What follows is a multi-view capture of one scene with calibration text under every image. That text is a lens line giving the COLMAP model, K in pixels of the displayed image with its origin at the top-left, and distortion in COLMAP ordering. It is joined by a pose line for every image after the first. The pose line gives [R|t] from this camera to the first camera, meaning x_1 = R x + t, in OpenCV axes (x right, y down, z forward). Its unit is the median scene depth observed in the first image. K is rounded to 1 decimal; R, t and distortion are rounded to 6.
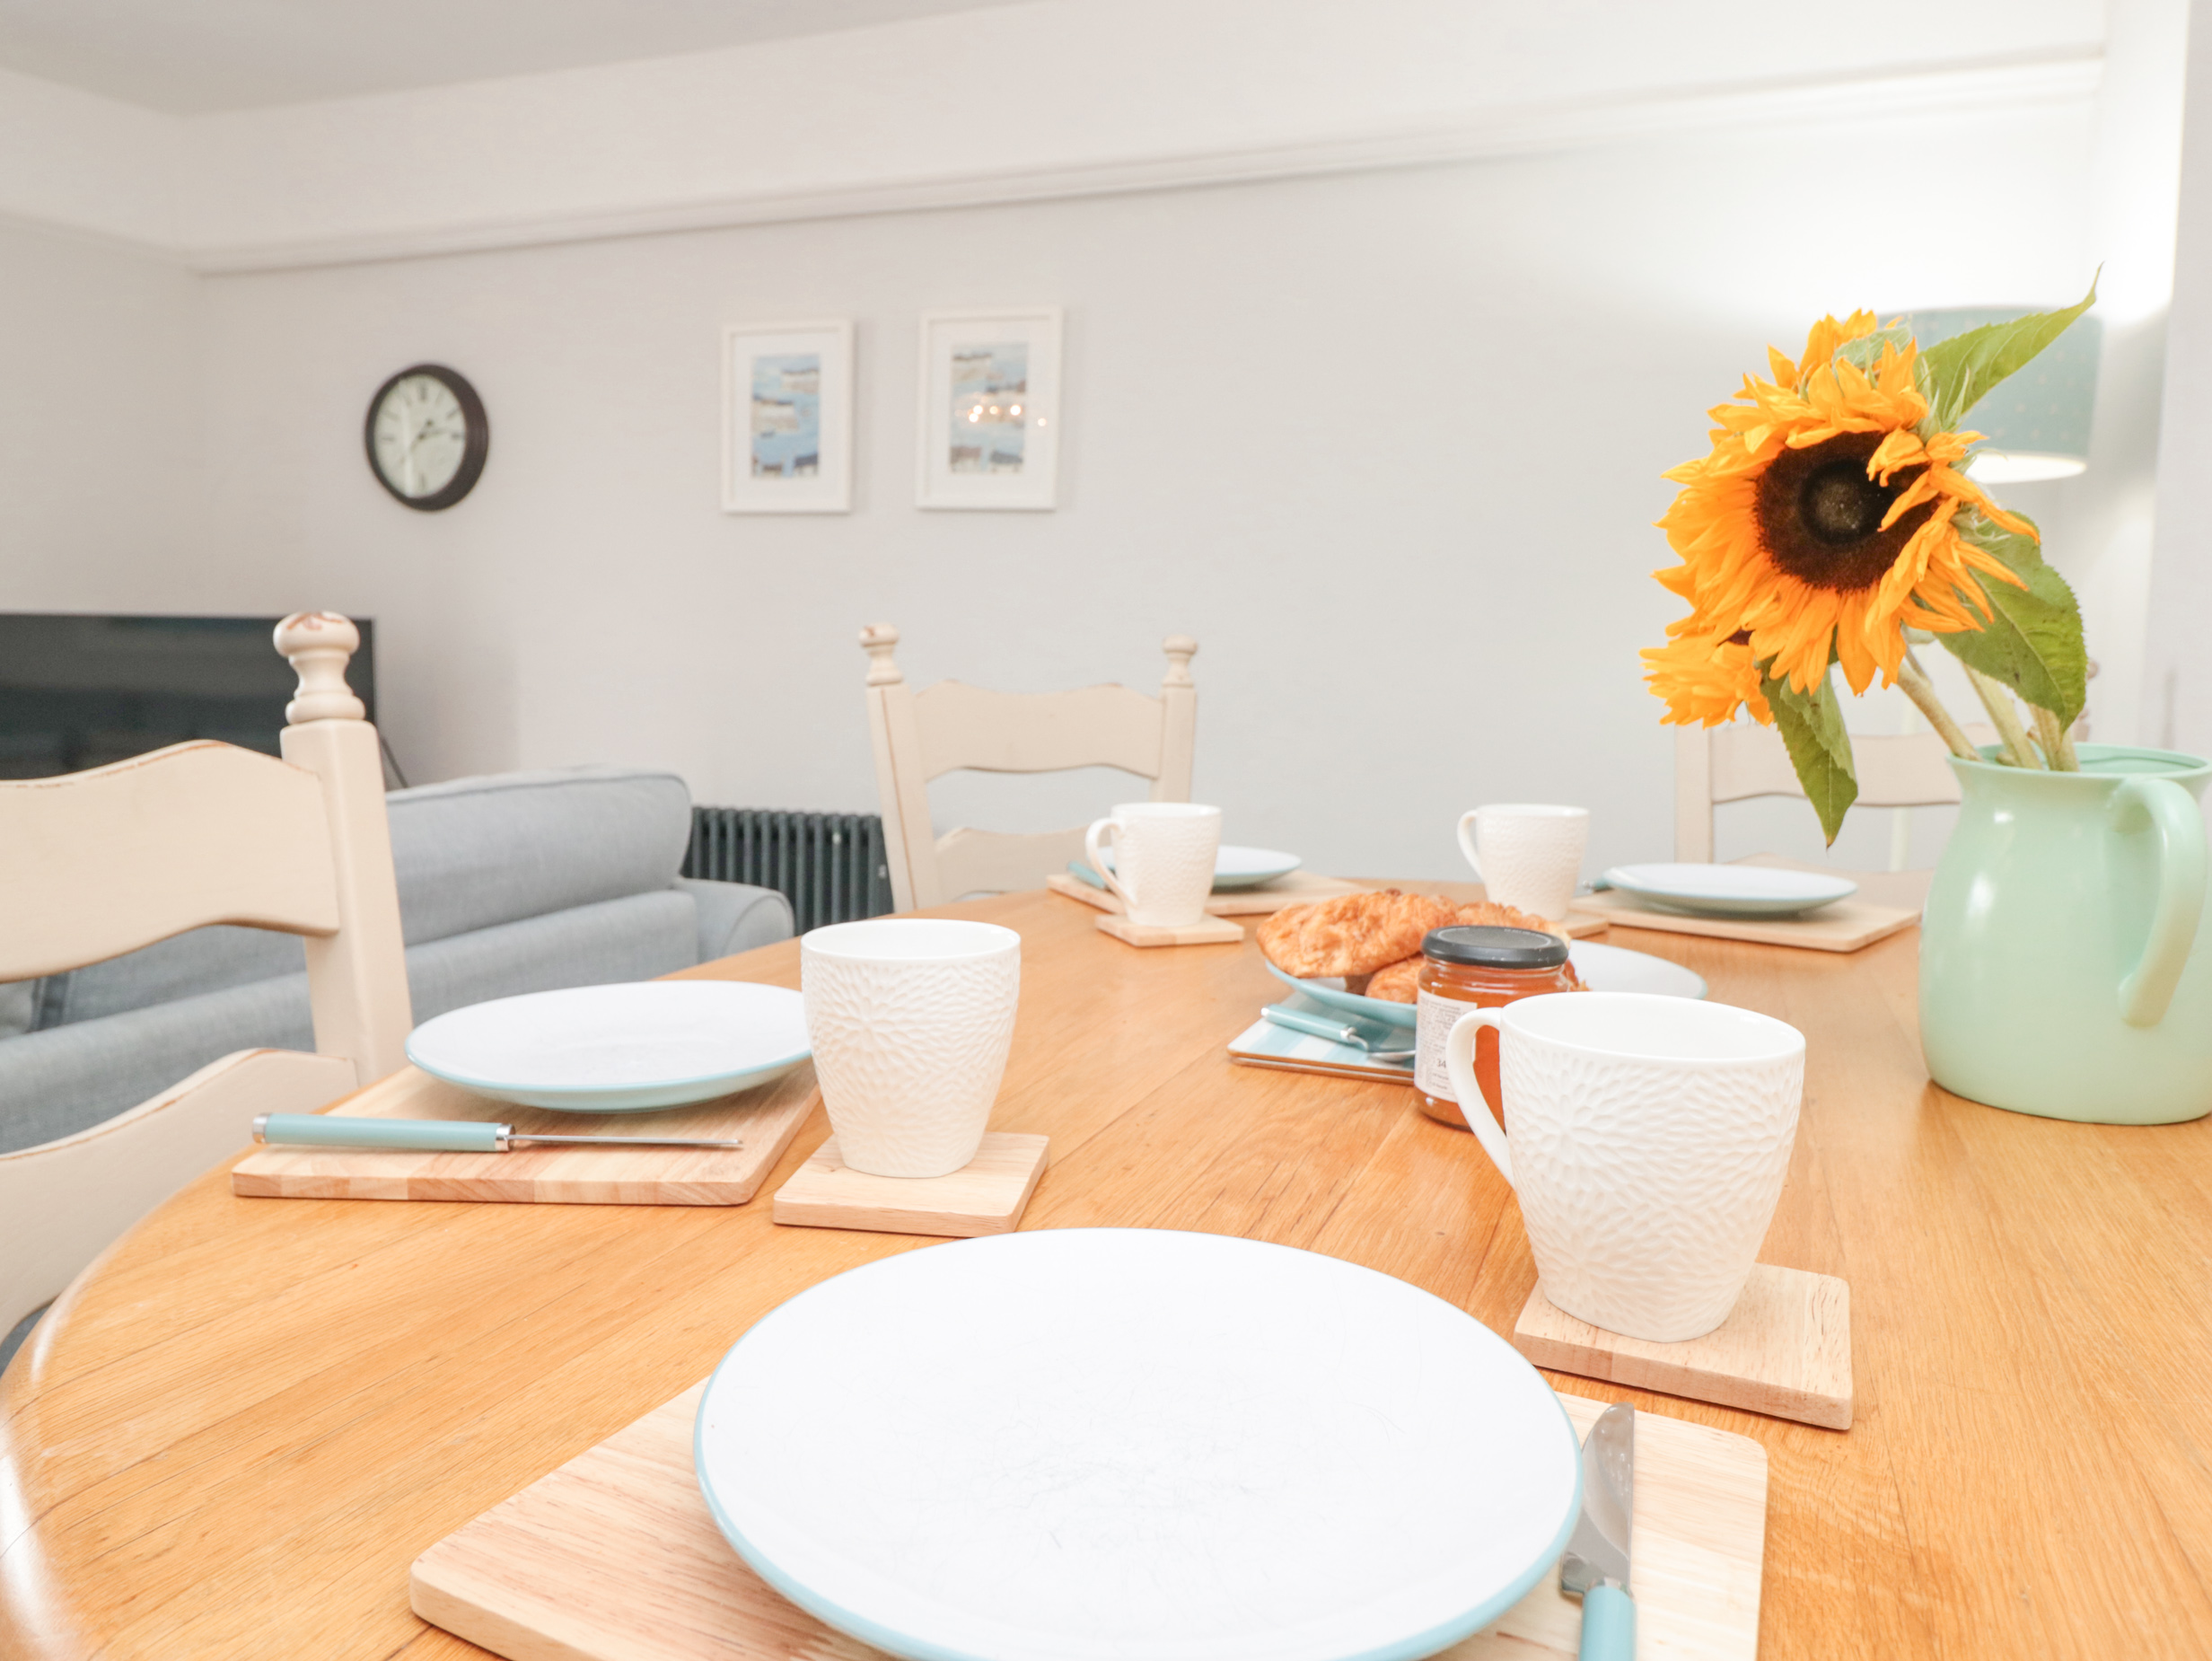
lens RADIAL K [[1427.7, 0, 1099.6], [0, 1427.7, 821.7], [0, 0, 1]] dist [-0.006321, -0.000860]
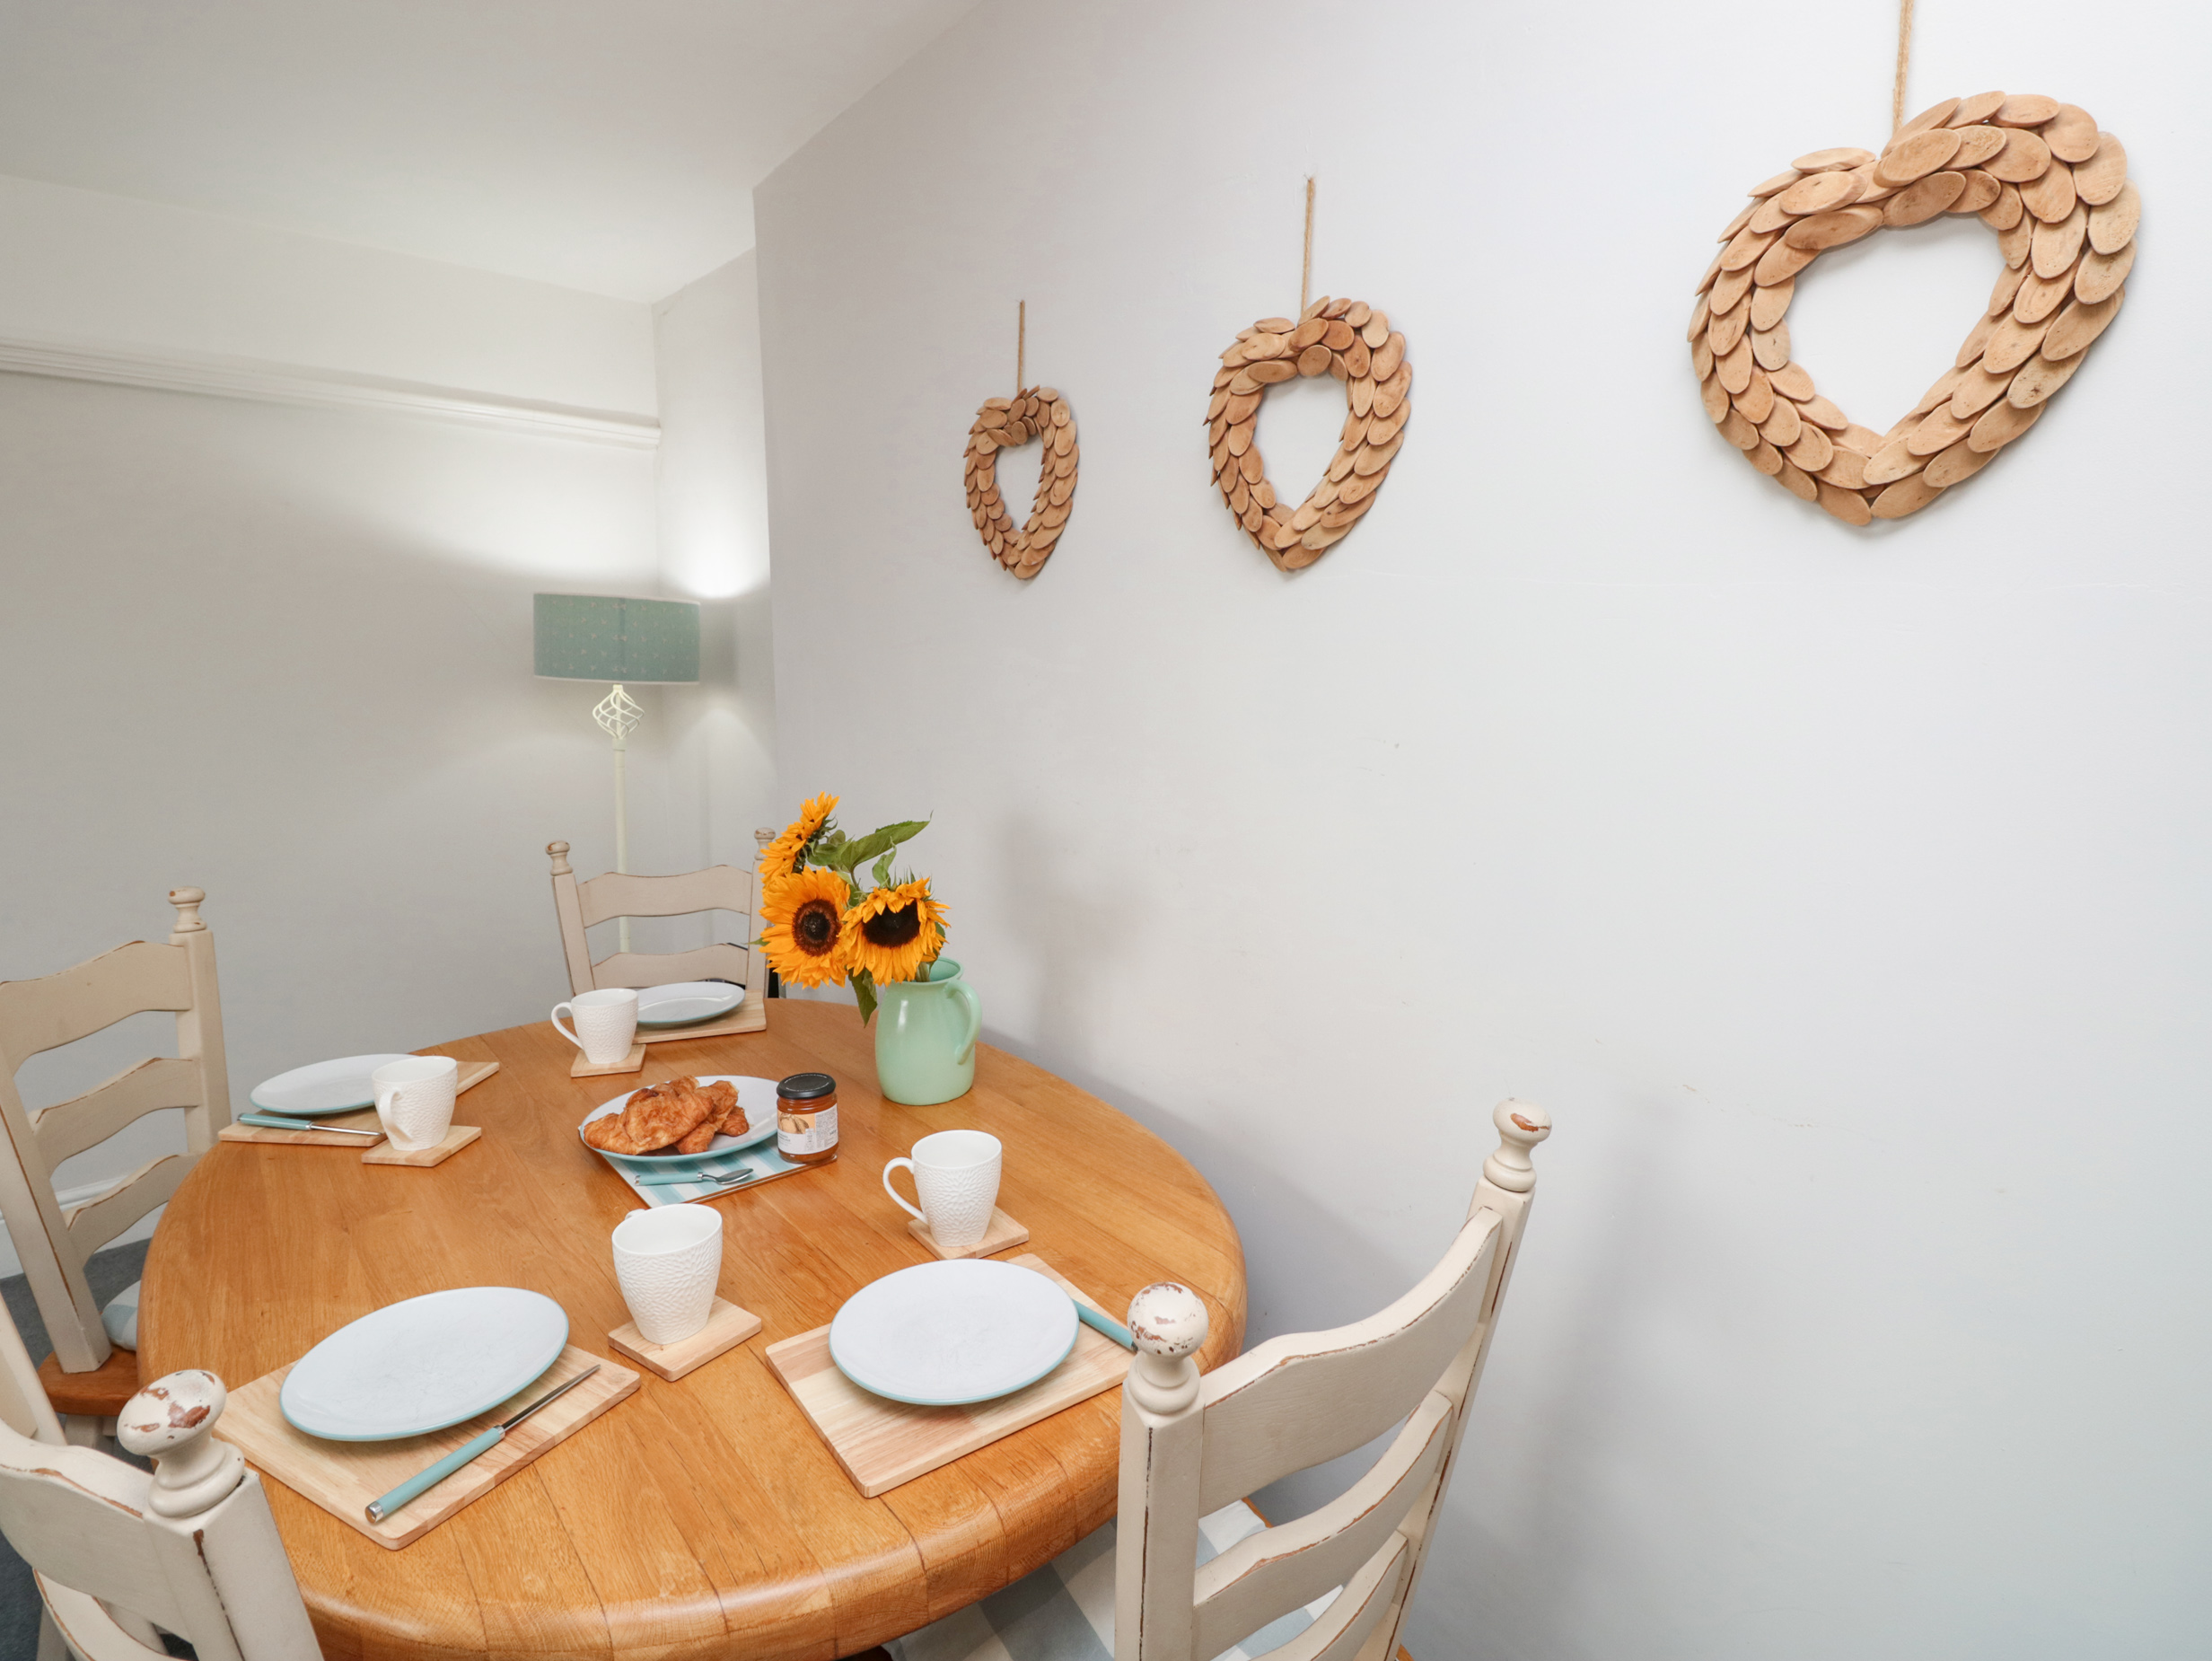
lens RADIAL K [[1127.1, 0, 1104.5], [0, 1127.1, 817.7], [0, 0, 1]] dist [-0.004308, -0.011214]
pose [[0.459263, -0.137217, 0.877638, -0.237704], [0.096480, 0.989858, 0.104275, -0.124203], [-0.883045, 0.036785, 0.467844, -0.075278]]
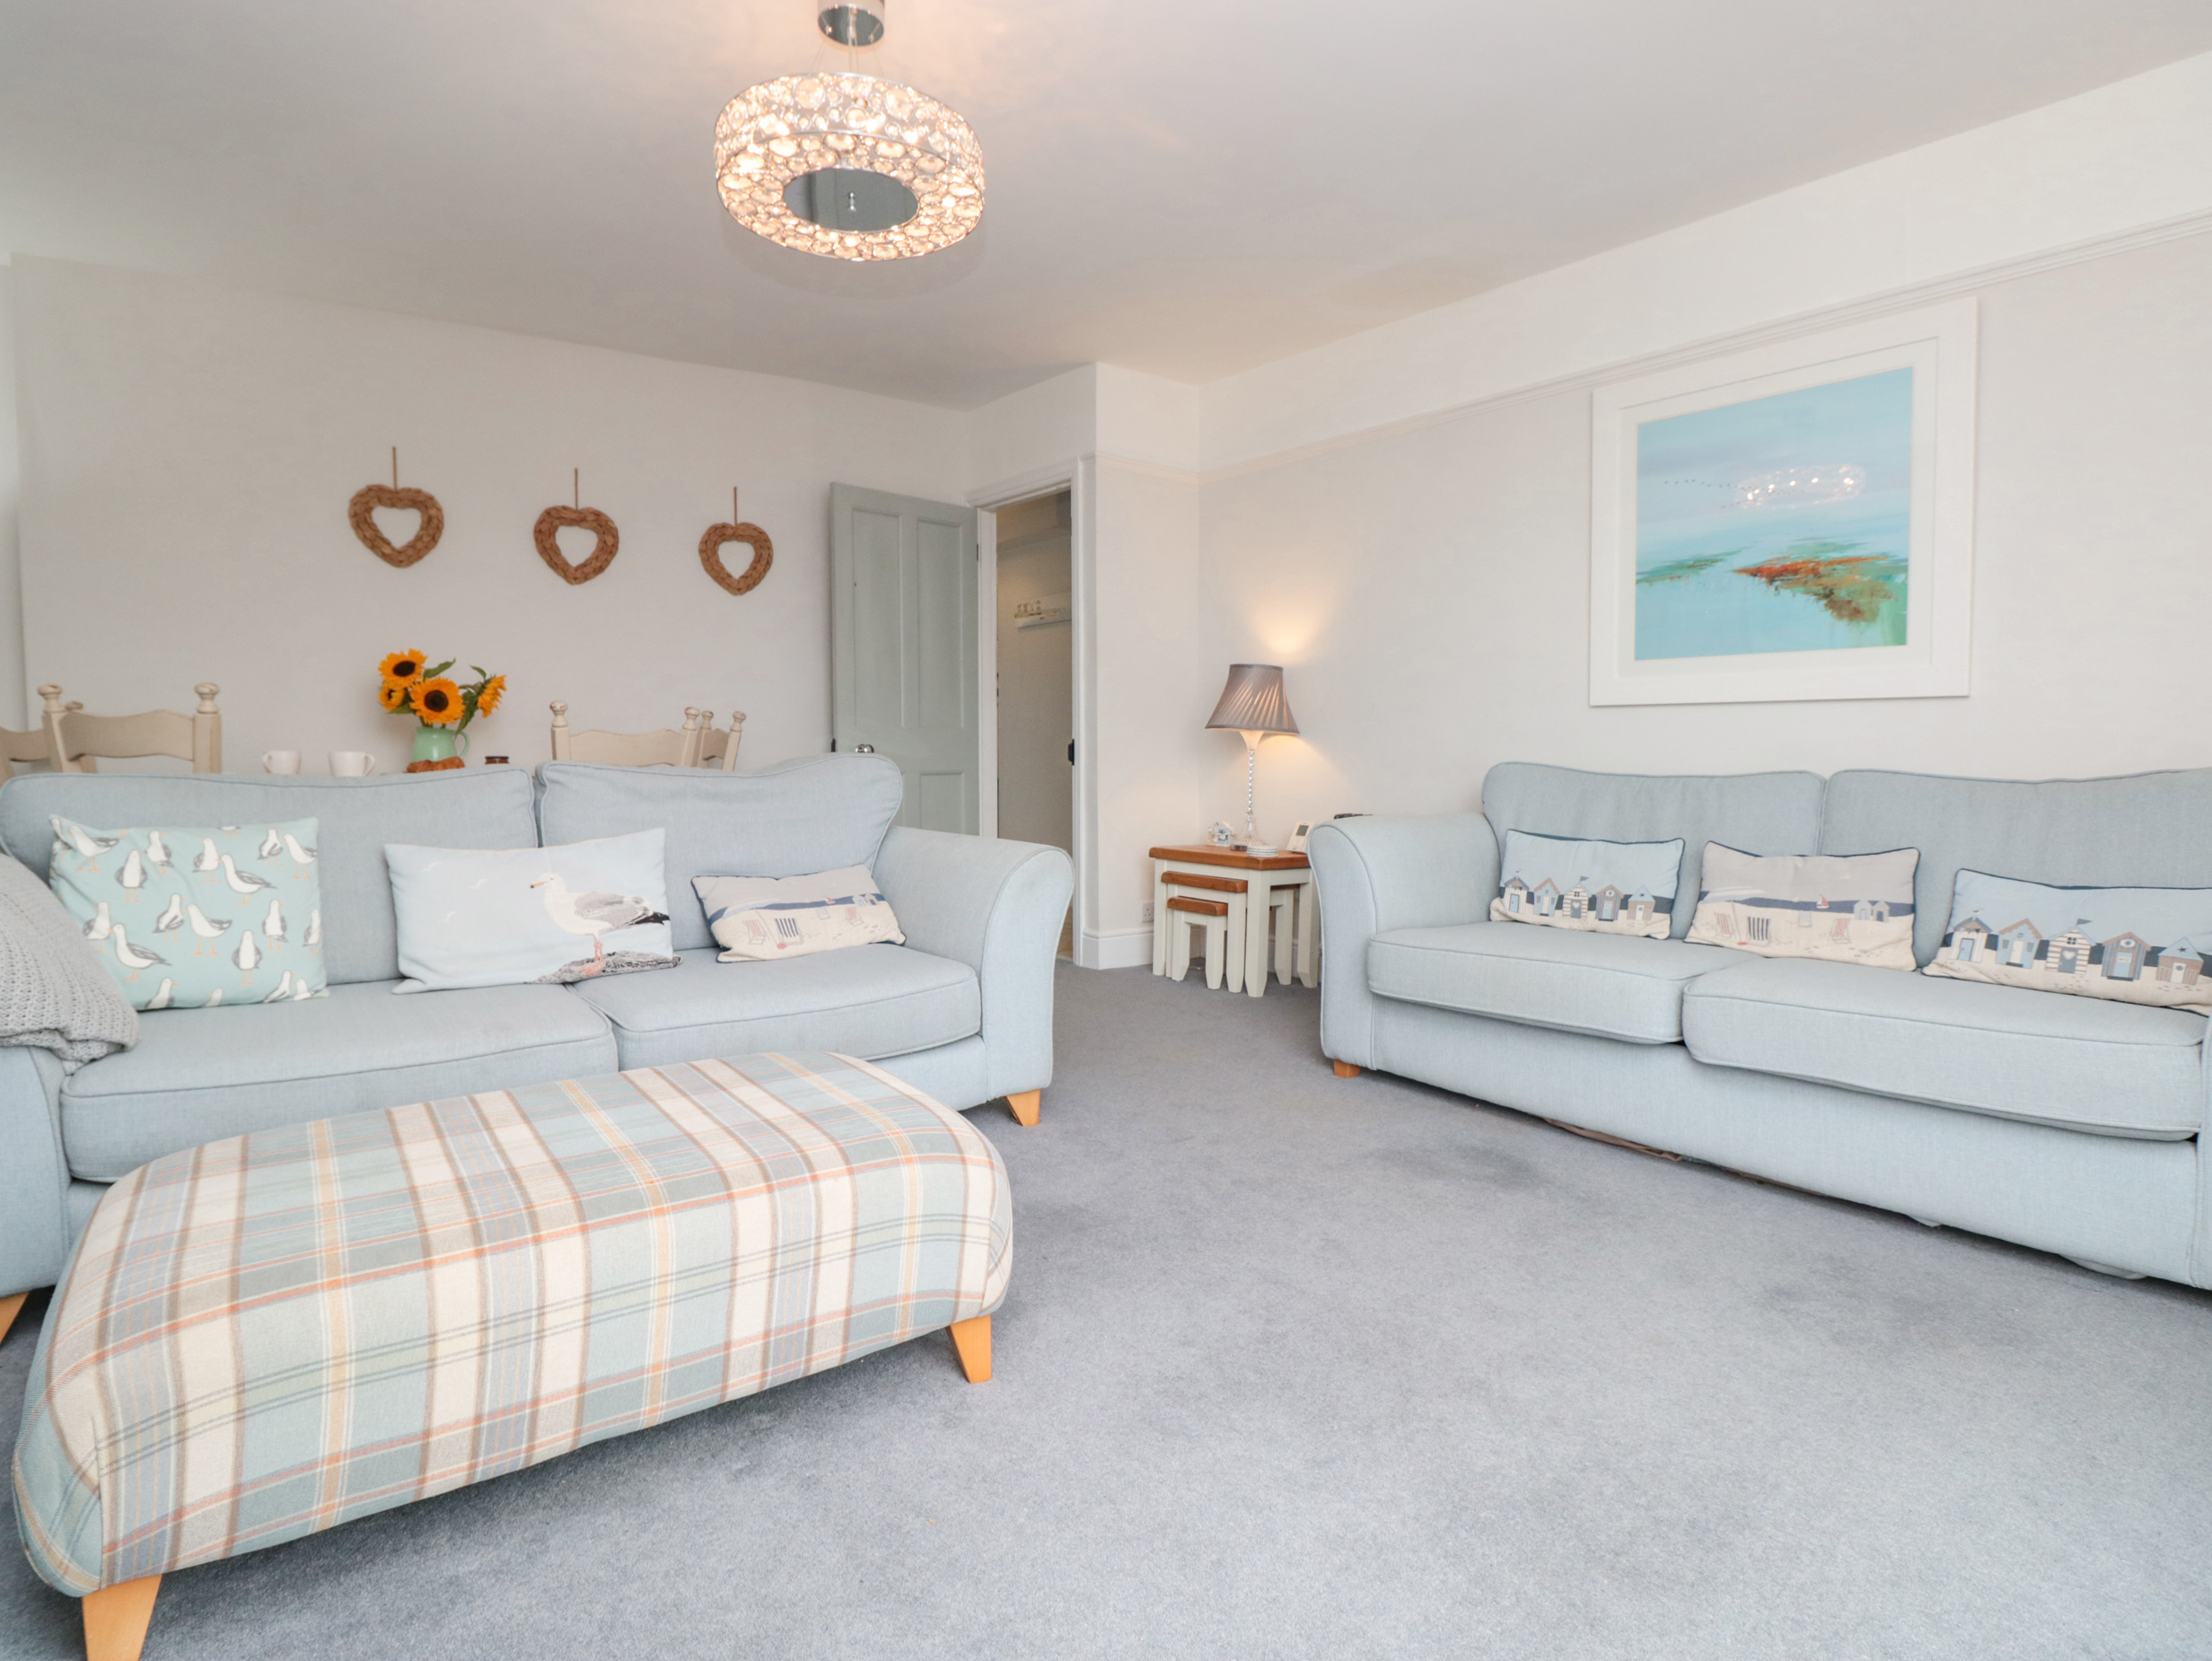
lens RADIAL K [[1127.1, 0, 1084.2], [0, 1127.1, 808.7], [0, 0, 1]] dist [-0.004308, -0.011214]
pose [[-0.811290, -0.053190, 0.582219, -1.113771], [0.042403, 0.987877, 0.149336, -0.074867], [-0.583104, 0.145842, -0.799199, 0.815046]]
